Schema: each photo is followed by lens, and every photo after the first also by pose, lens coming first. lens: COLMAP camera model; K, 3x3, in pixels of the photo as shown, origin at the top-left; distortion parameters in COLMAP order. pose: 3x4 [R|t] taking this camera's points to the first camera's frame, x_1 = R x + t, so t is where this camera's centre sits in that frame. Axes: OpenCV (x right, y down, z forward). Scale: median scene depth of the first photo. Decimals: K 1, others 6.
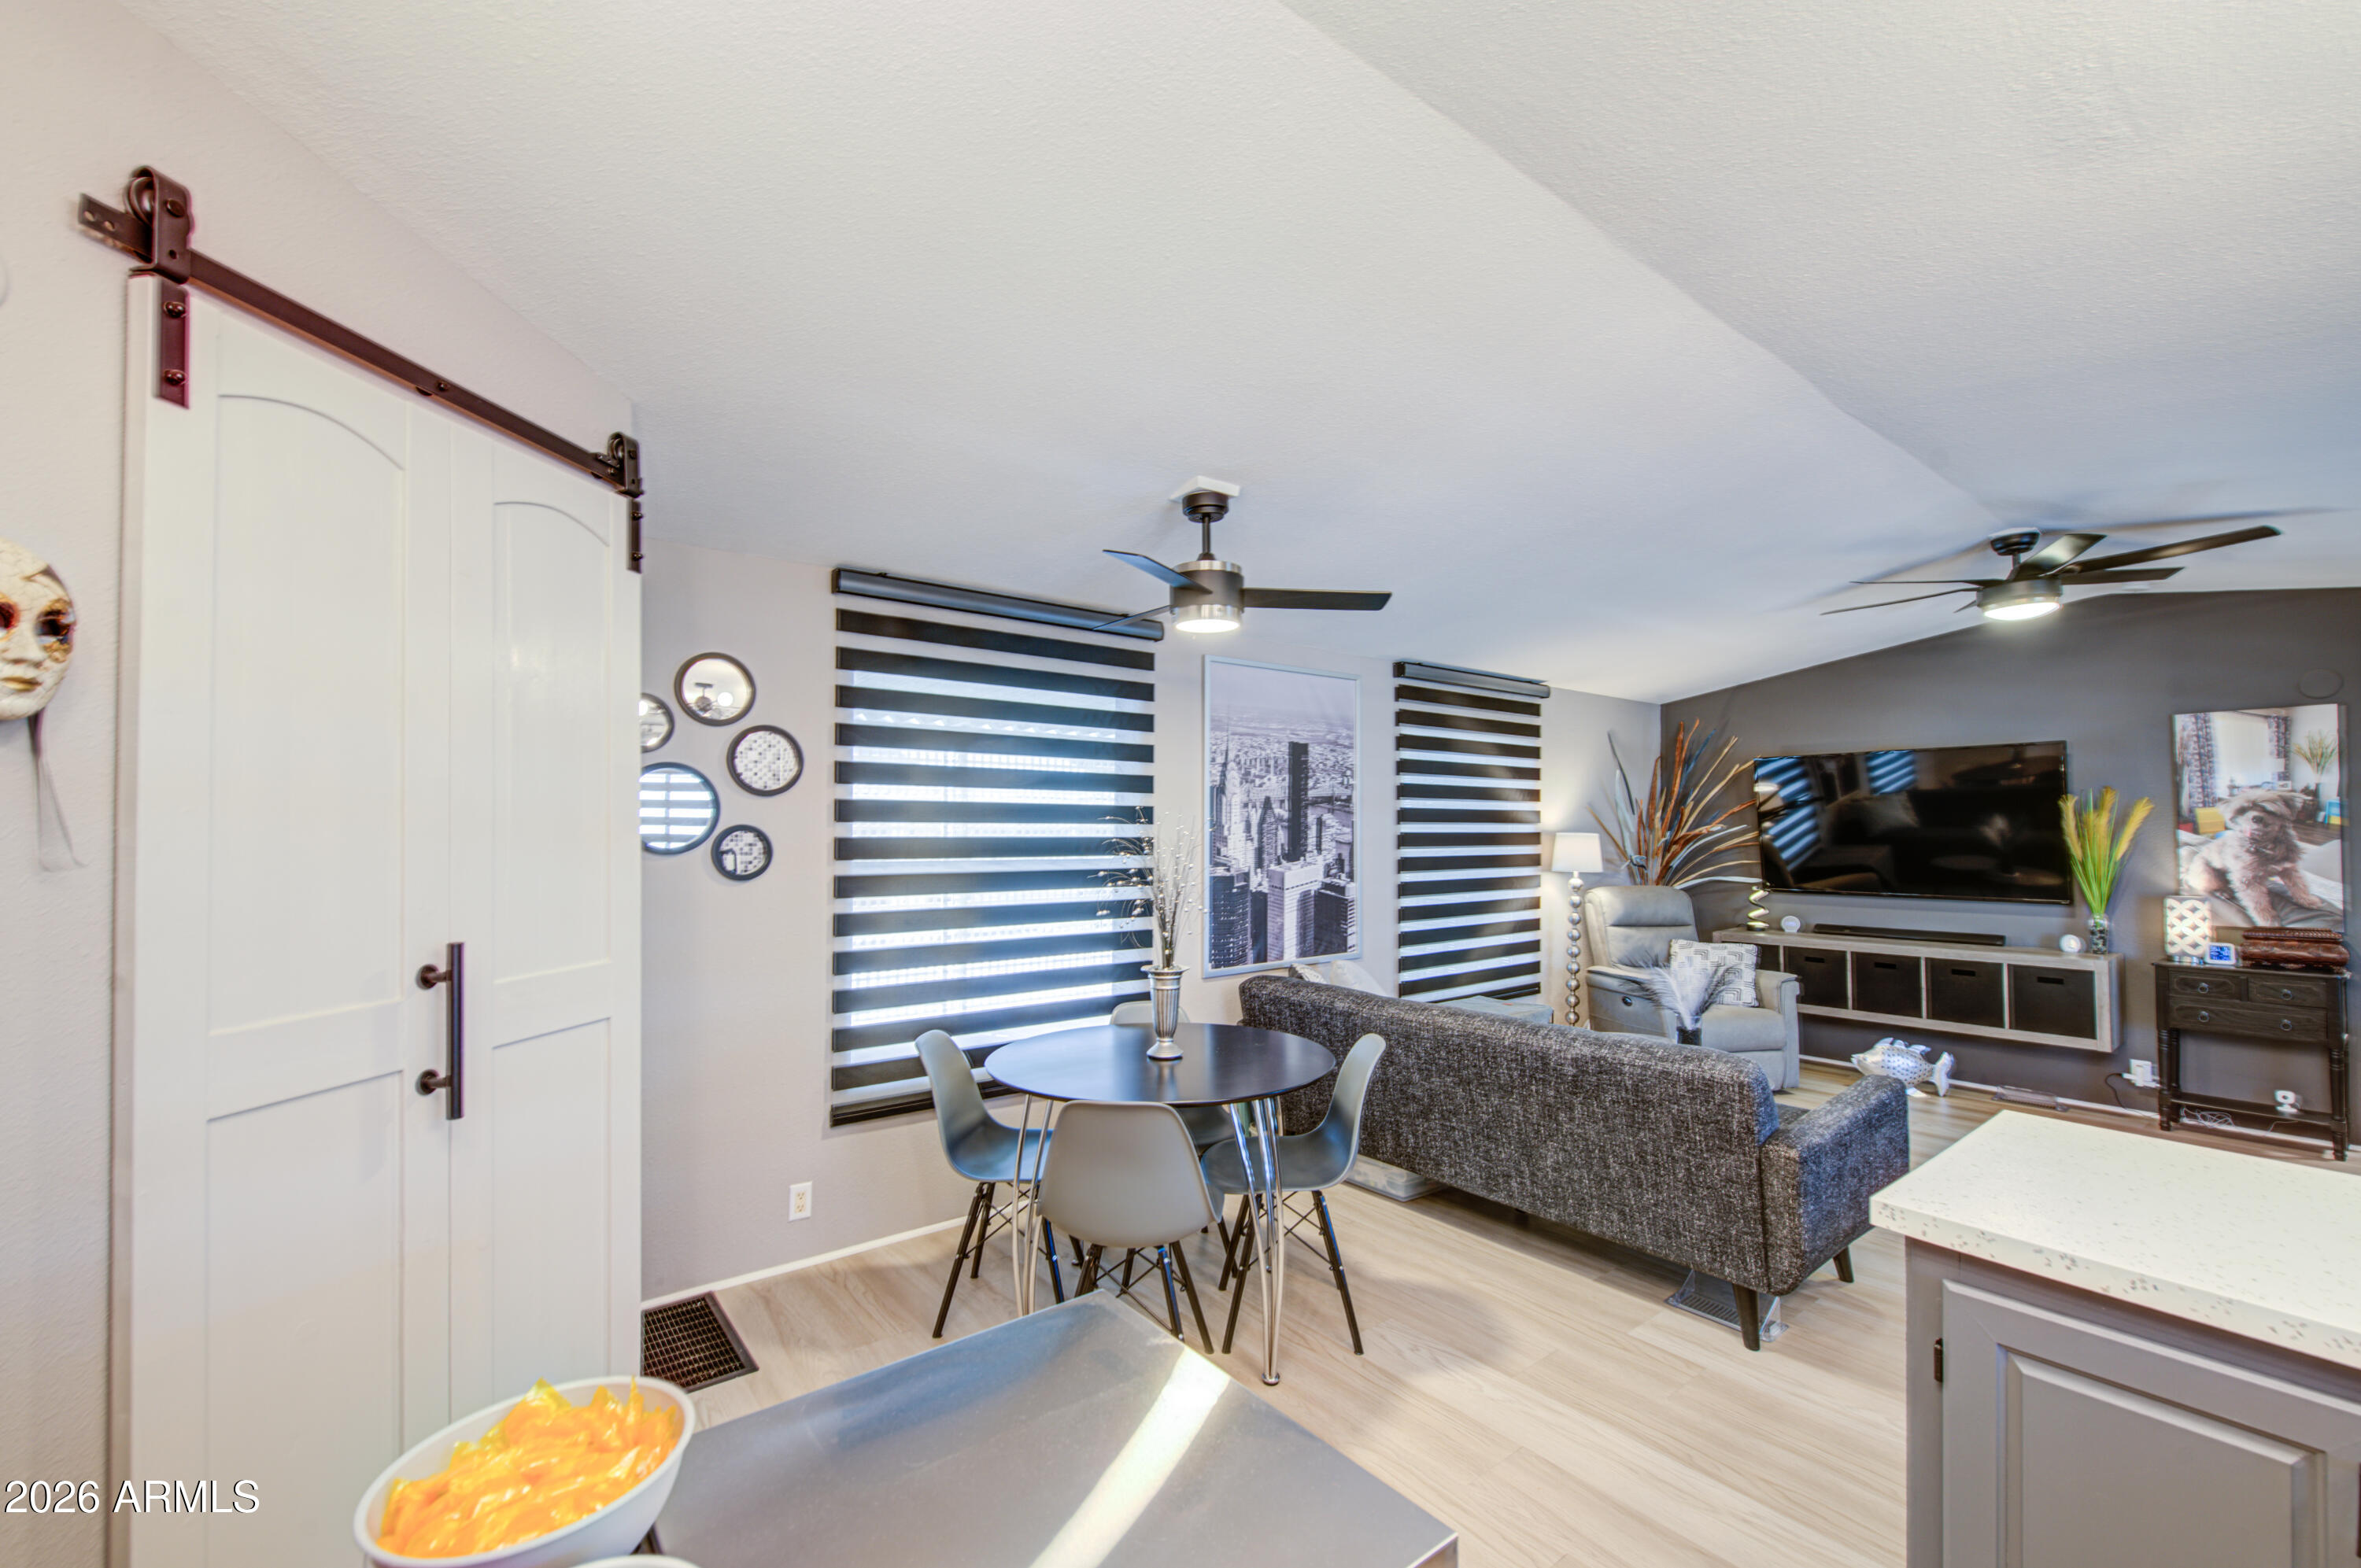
lens RADIAL K [[954.0, 0, 1188.2], [0, 954.0, 812.6], [0, 0, 1]] dist [-0.002482, -0.000858]
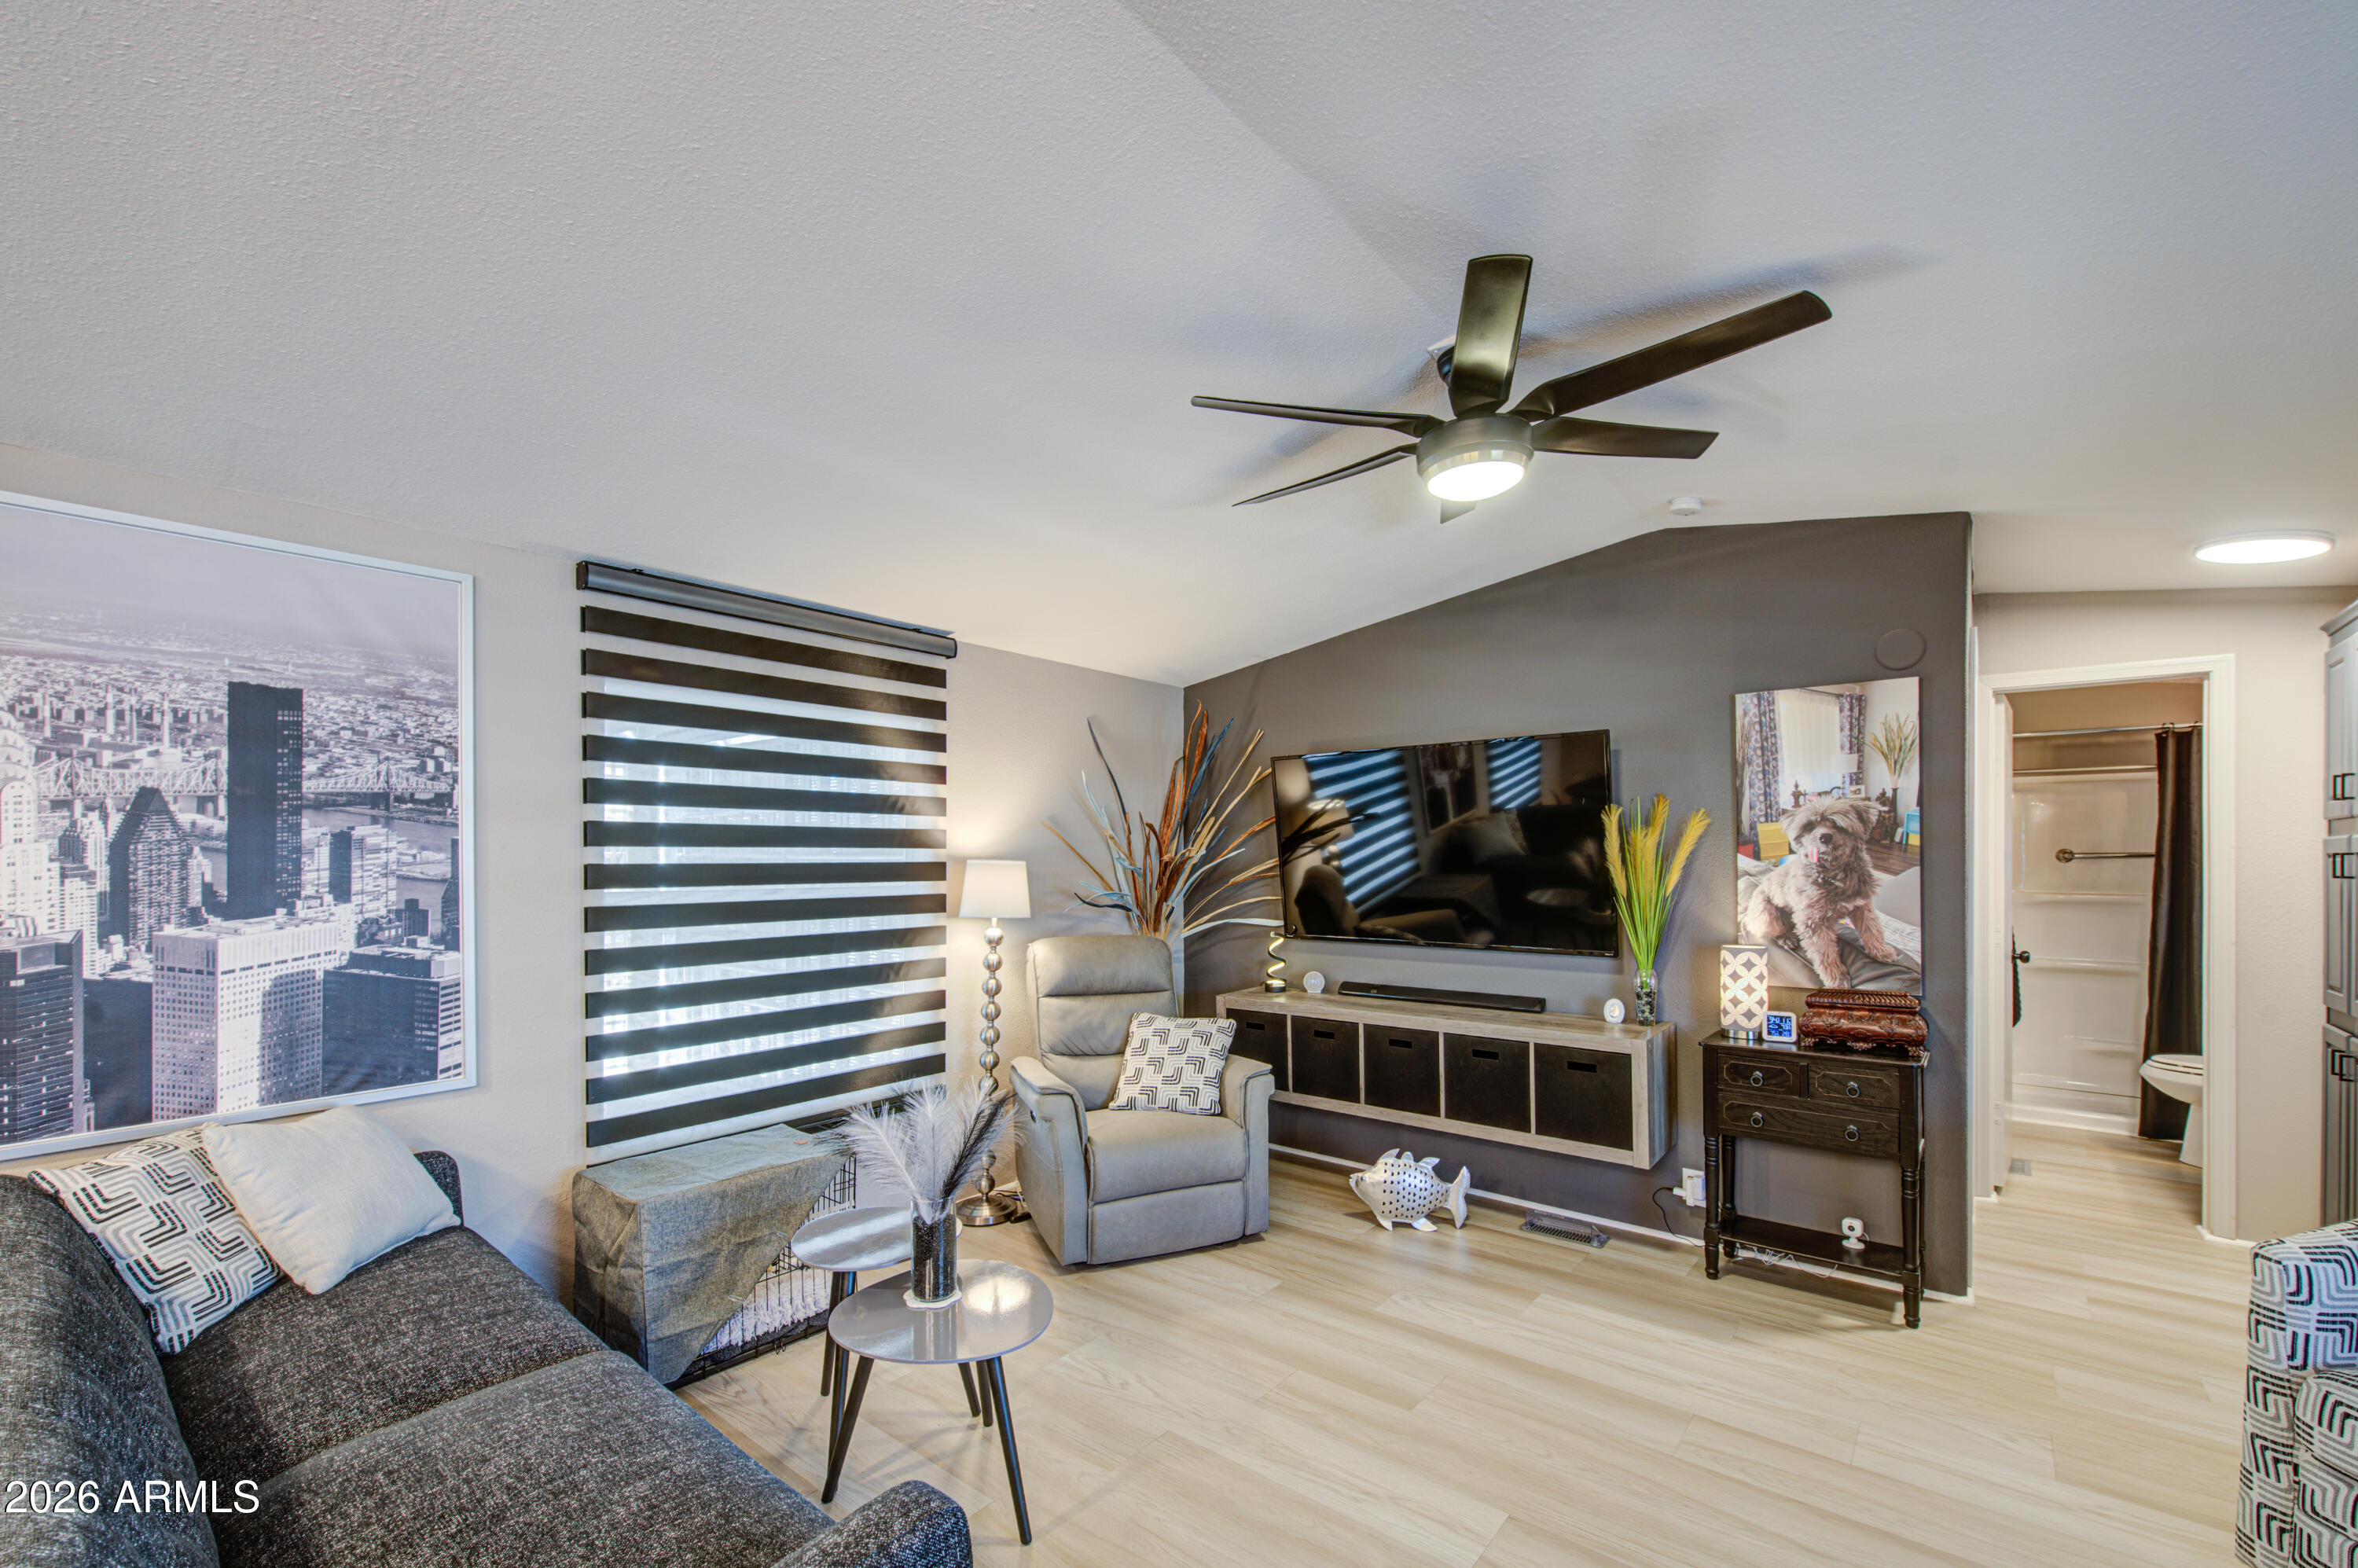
lens RADIAL K [[976.2, 0, 1156.3], [0, 976.2, 858.9], [0, 0, 1]] dist [-0.000374, -0.000501]
pose [[0.977158, -0.002581, 0.212497, 0.464128], [-0.001402, 0.999826, 0.018593, 0.009200], [-0.212508, -0.018466, 0.976985, 0.378117]]
